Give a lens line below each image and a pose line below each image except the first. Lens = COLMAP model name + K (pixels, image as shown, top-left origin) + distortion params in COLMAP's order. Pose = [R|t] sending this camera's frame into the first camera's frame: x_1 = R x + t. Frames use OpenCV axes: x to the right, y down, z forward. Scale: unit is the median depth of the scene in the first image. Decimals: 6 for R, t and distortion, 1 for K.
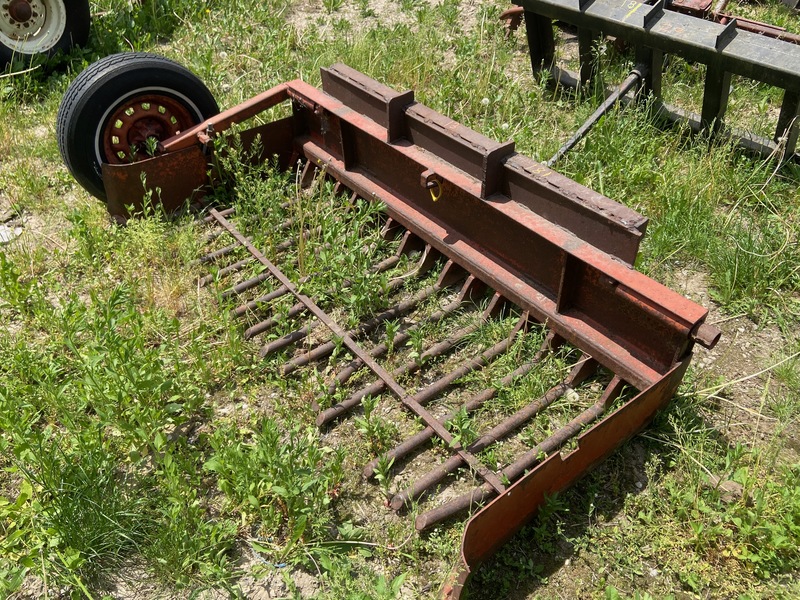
lens RADIAL K [[614.6, 0, 399.5], [0, 614.6, 295.6], [0, 0, 1]] dist [-0.019910, -0.013150]
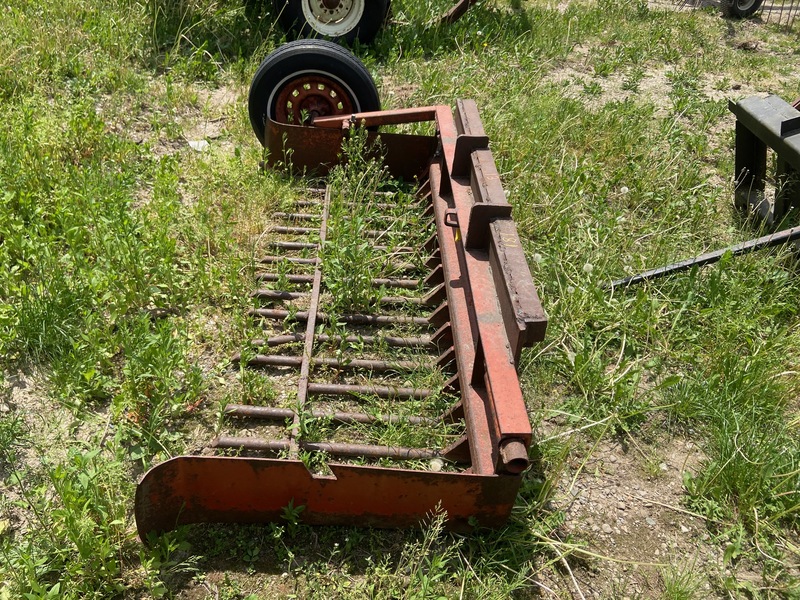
lens RADIAL K [[614.6, 0, 395.2], [0, 614.6, 302.3], [0, 0, 1]] dist [-0.019910, -0.013150]
pose [[0.776287, 0.429947, -0.461003, 0.467959], [-0.459237, 0.886693, 0.053647, -0.070811], [0.431833, 0.170064, 0.885775, 0.072797]]
